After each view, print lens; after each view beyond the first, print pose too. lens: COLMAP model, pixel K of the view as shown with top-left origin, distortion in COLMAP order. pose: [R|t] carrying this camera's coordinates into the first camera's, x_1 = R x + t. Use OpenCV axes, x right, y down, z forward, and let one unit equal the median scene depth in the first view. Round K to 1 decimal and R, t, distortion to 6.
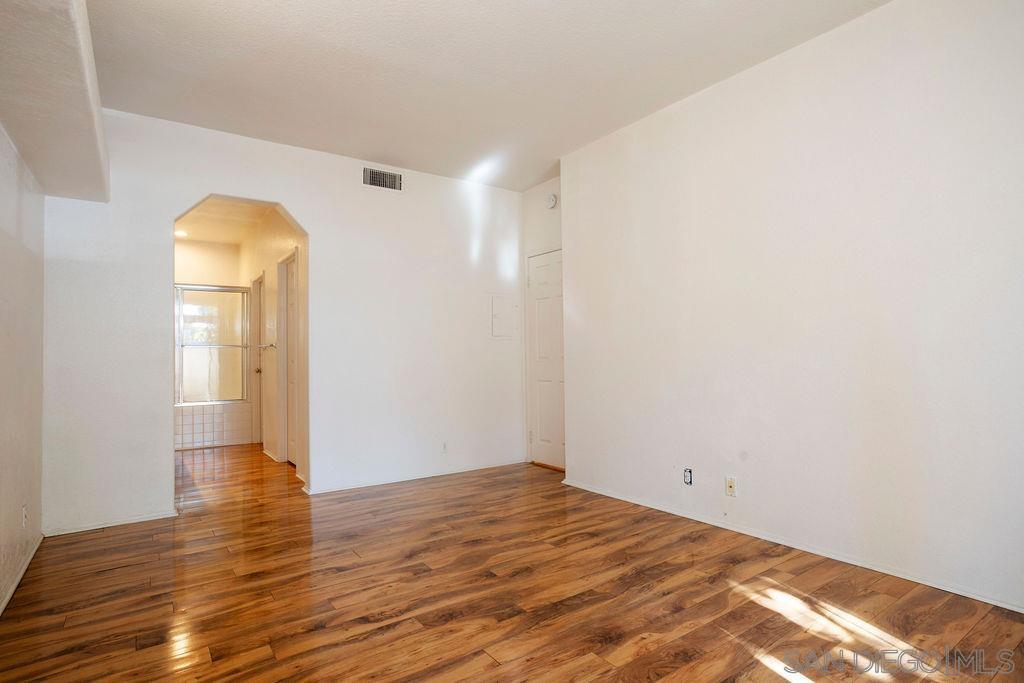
lens RADIAL K [[515.5, 0, 513.8], [0, 515.5, 347.4], [0, 0, 1]] dist [-0.013073, -0.001346]
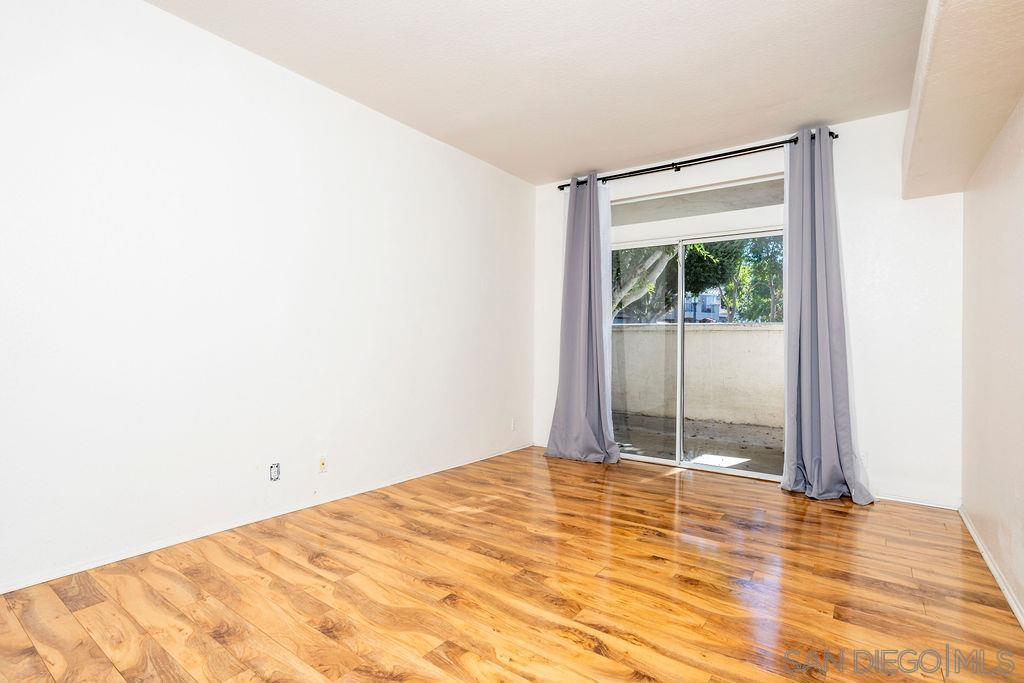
lens RADIAL K [[503.0, 0, 513.4], [0, 503.0, 340.4], [0, 0, 1]] dist [0.000426, 0.005058]
pose [[-0.308062, 0.018475, 0.951187, -0.840578], [-0.030795, 0.999094, -0.029379, 0.038150], [-0.950868, -0.038343, -0.307214, 1.128124]]
